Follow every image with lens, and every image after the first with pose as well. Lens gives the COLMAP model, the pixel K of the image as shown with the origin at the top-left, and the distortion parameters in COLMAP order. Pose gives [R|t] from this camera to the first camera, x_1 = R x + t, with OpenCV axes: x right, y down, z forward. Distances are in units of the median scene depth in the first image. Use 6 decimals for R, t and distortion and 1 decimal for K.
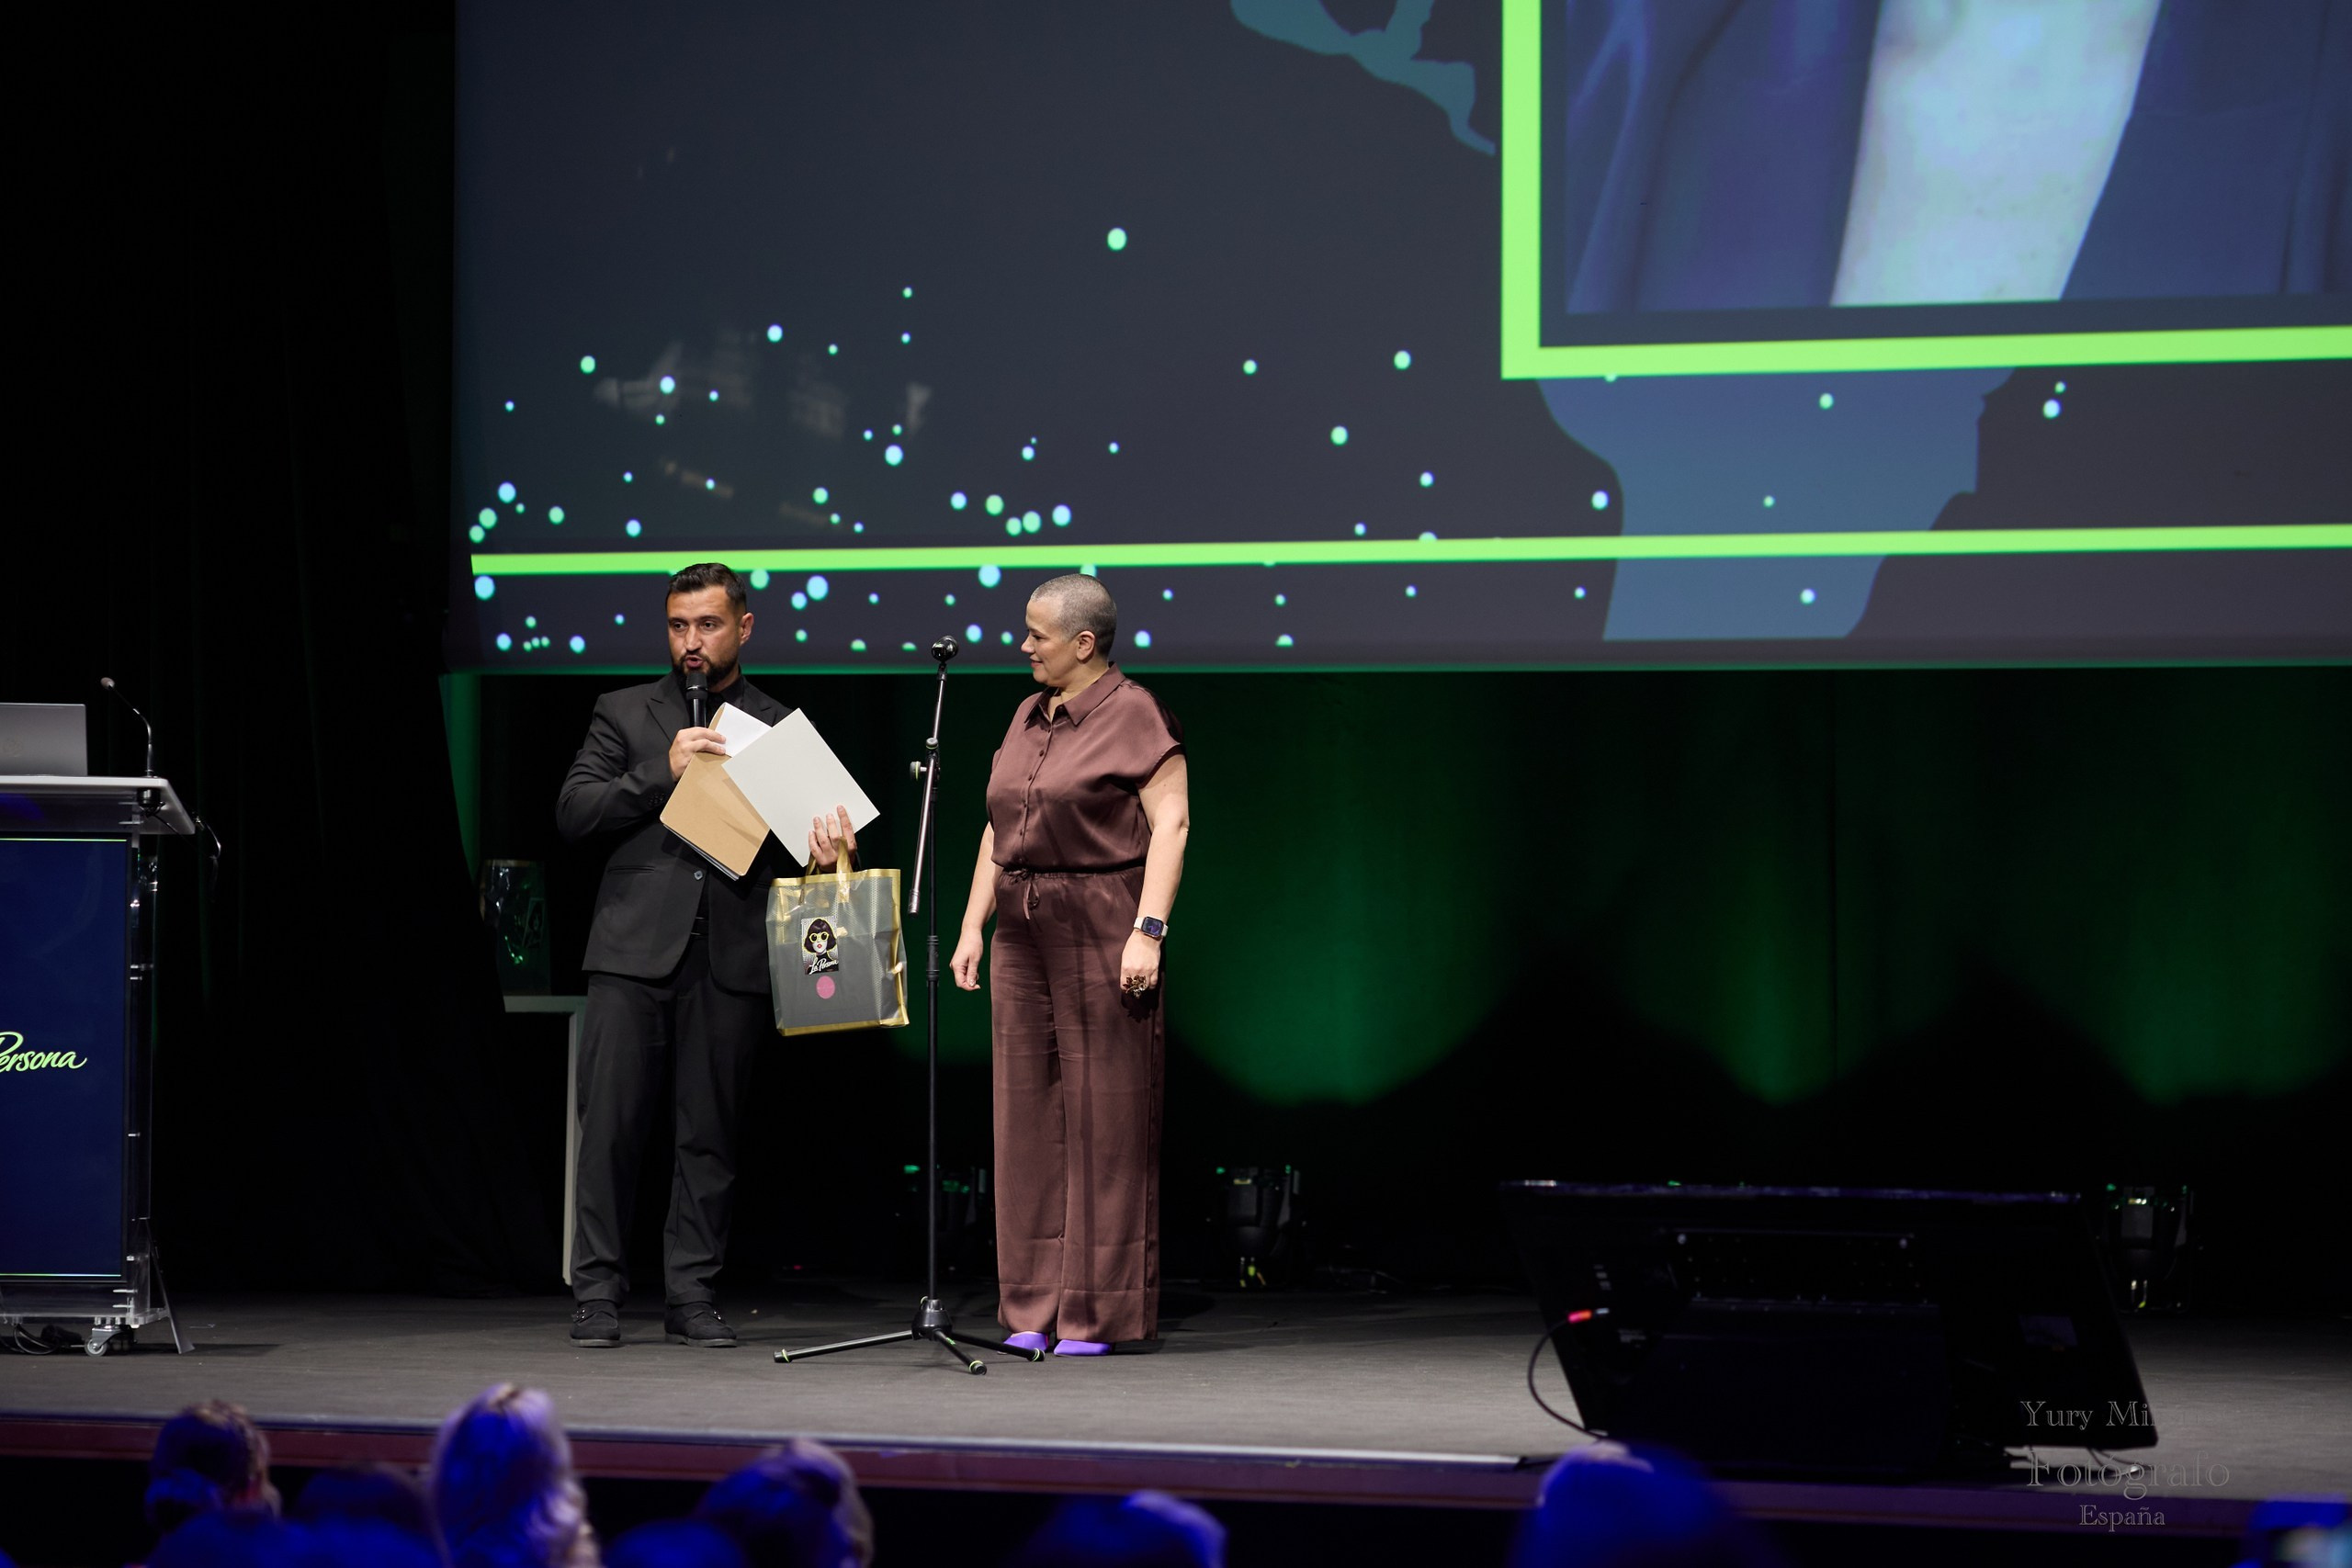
lens RADIAL K [[8824.4, 0, 1255.5], [0, 8824.4, 888.1], [0, 0, 1]] dist [0.212890, 0.000000]
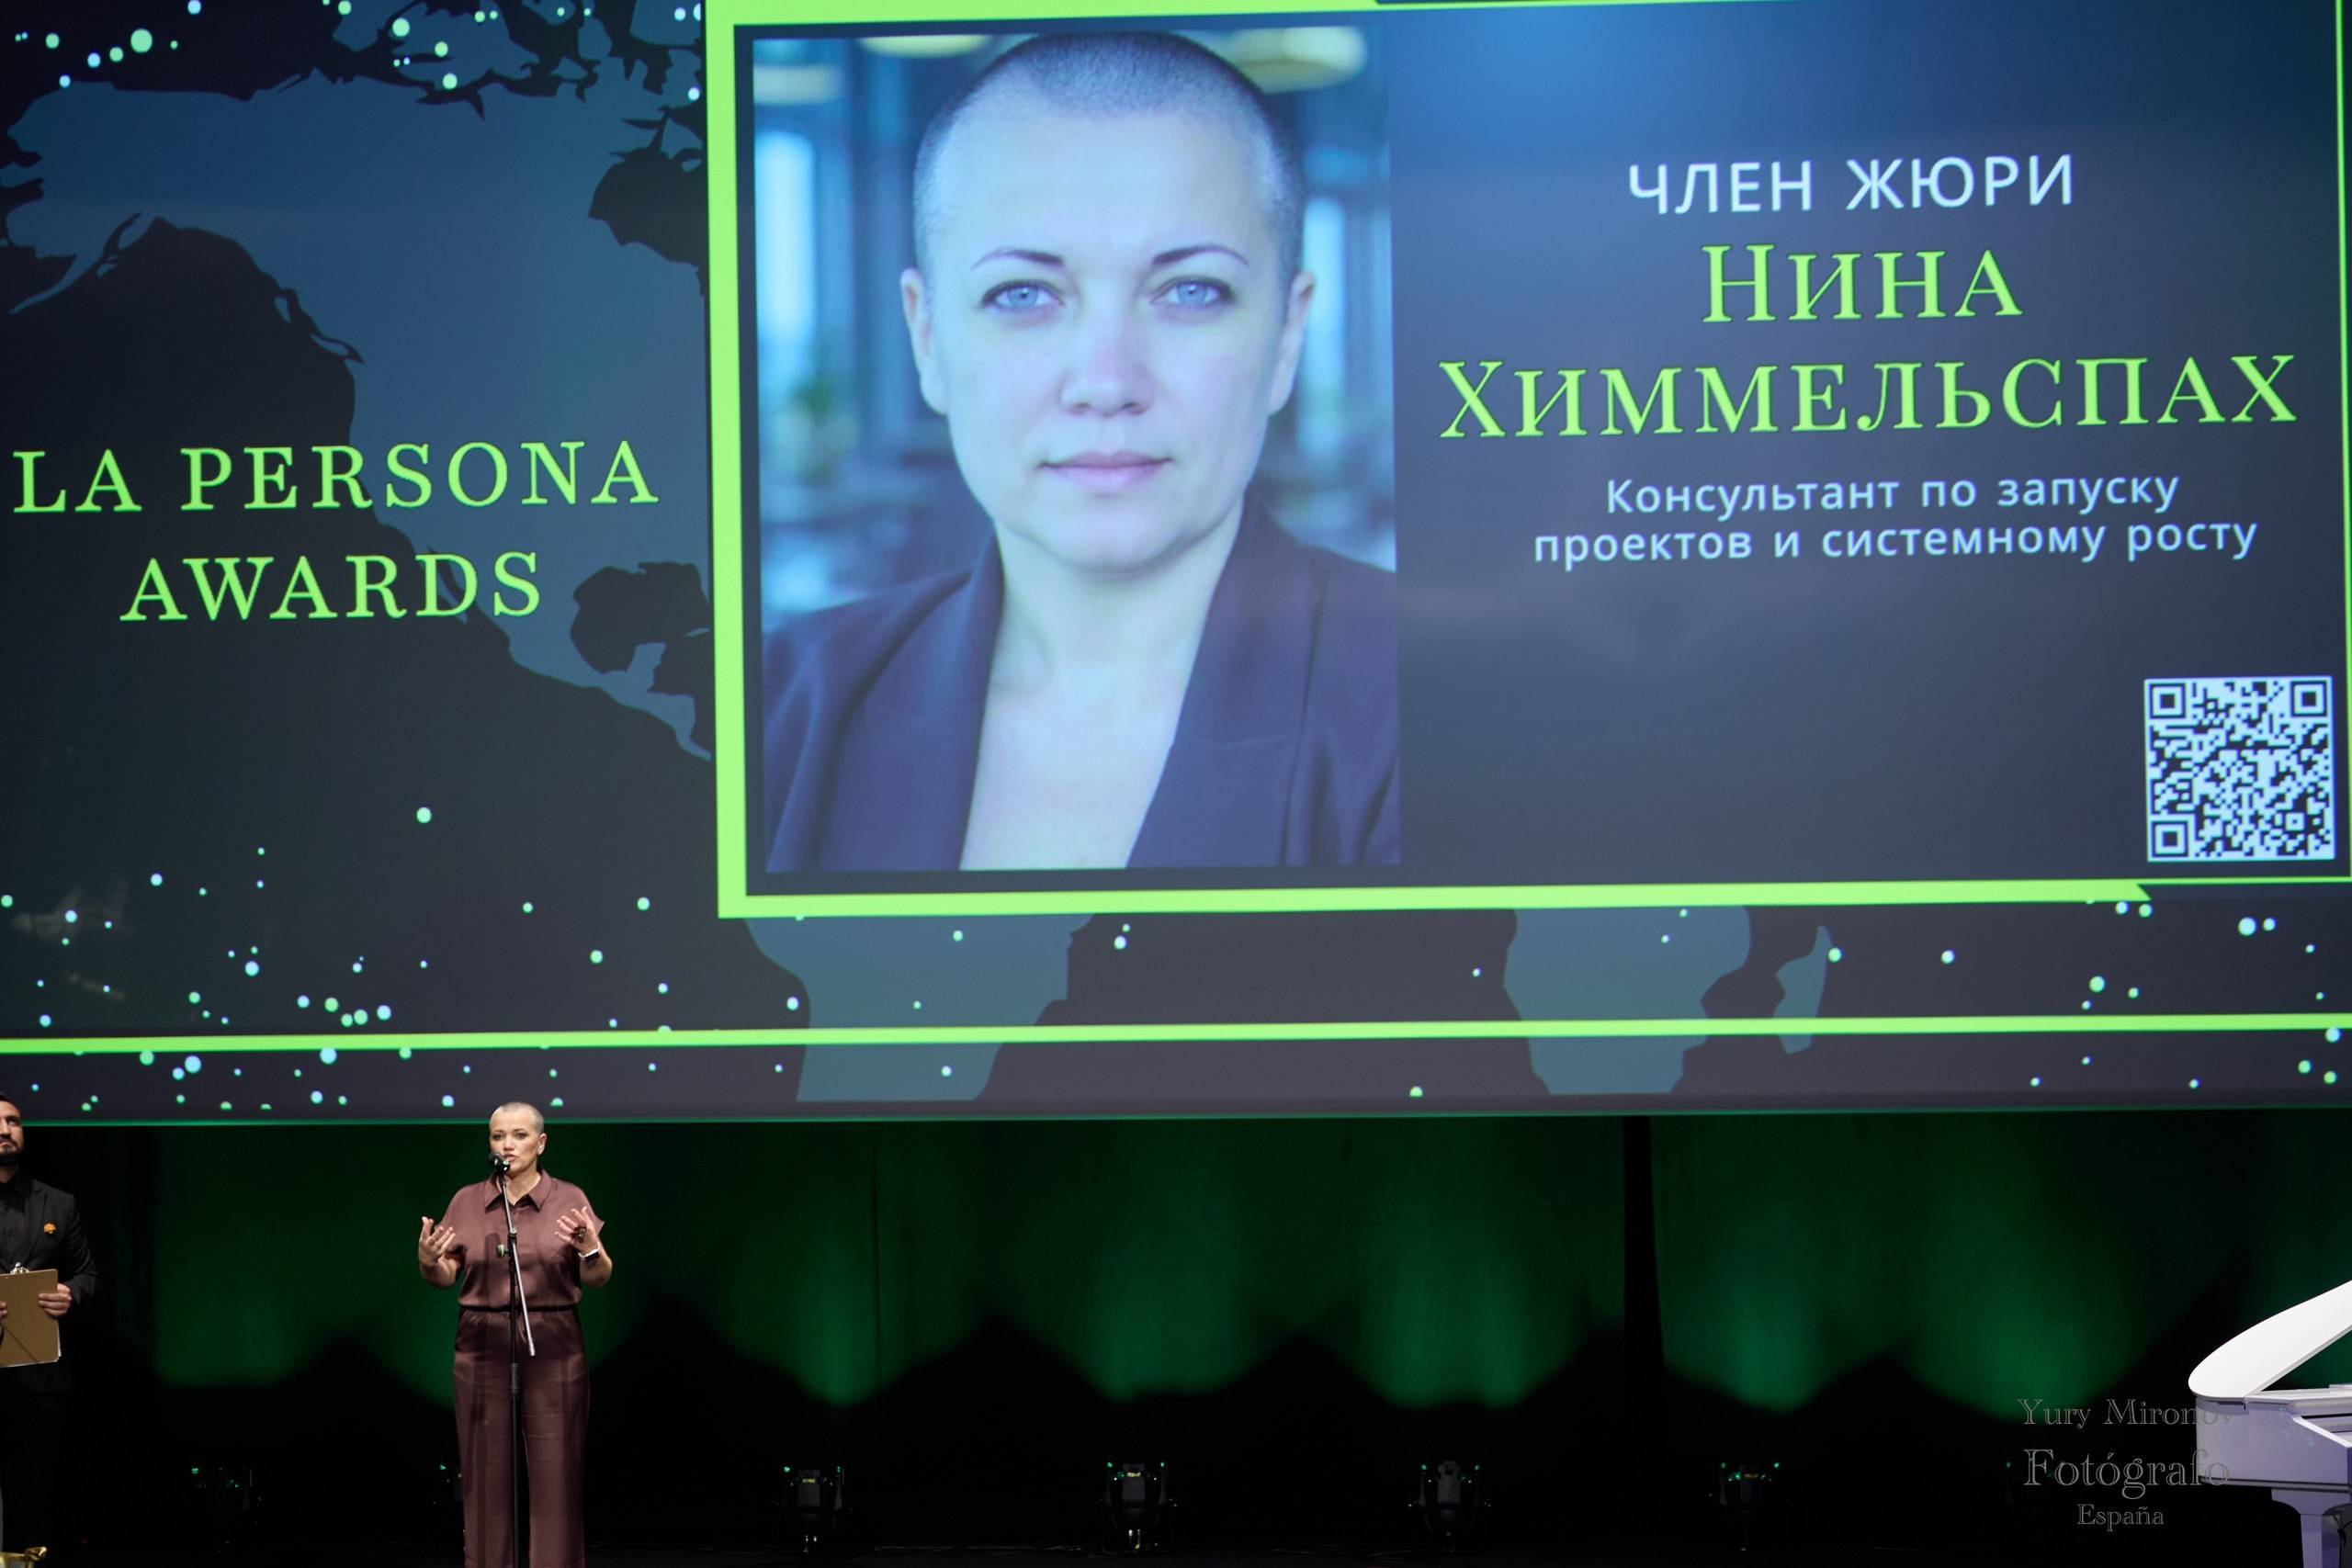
lens RADIAL K [[8824.4, 0, 1210.0], [0, 8824.4, 791.3], [0, 0, 1]] dist [0.212890, 0.000000]
pose [[0.958799, -0.015465, 0.283664, -0.296715], [0.015386, 0.999878, 0.002504, -0.079789], [-0.283668, 0.001964, 0.958921, -0.381062]]
